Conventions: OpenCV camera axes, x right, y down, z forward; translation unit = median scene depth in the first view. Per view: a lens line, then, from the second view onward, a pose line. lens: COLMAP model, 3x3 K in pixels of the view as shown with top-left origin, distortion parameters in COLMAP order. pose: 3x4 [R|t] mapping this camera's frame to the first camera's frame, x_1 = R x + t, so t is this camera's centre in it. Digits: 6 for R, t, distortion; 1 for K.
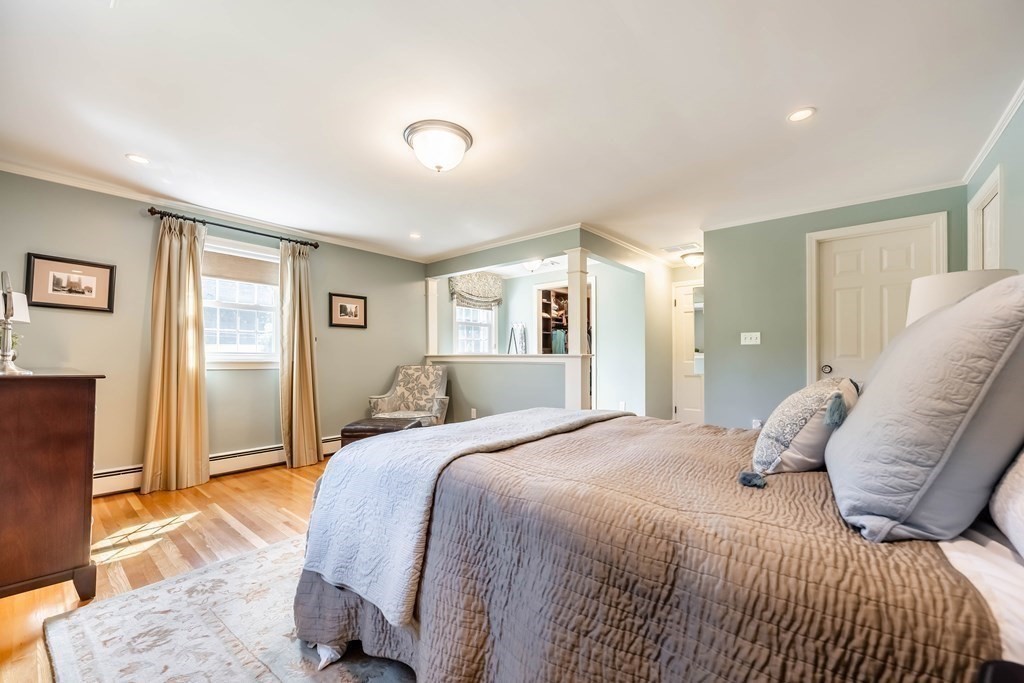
lens RADIAL K [[415.0, 0, 508.7], [0, 415.0, 350.3], [0, 0, 1]] dist [-0.002117, 0.000483]
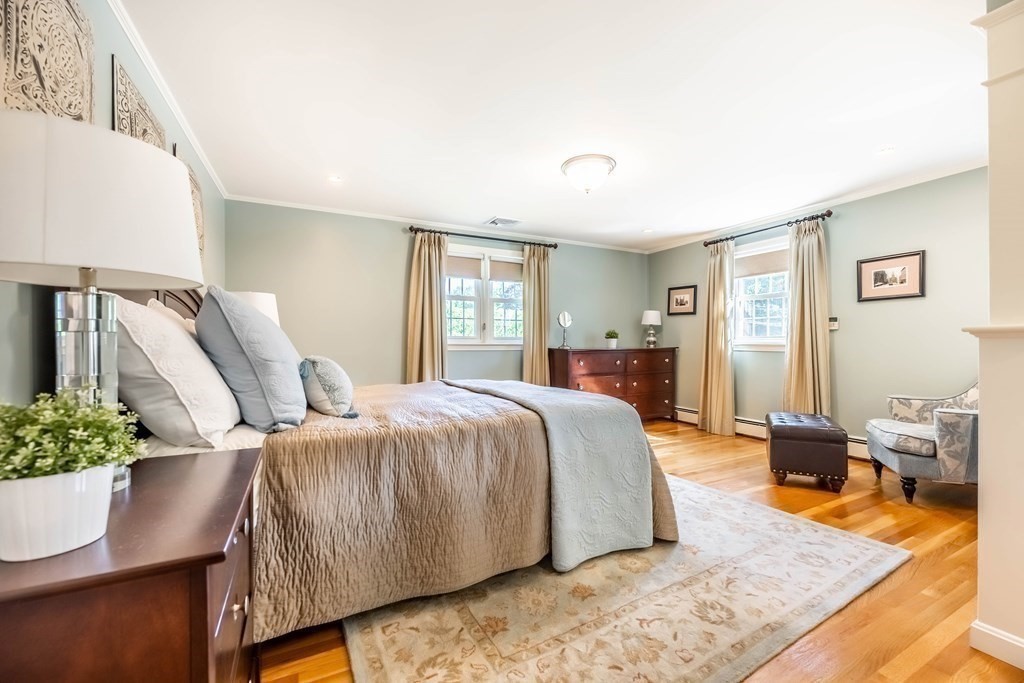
lens RADIAL K [[415.0, 0, 511.2], [0, 415.0, 343.8], [0, 0, 1]] dist [-0.002117, 0.000483]
pose [[-0.381355, 0.001394, -0.924428, 0.620803], [0.023998, 0.999677, -0.008393, 0.016150], [0.924117, -0.025385, -0.381265, 0.712678]]
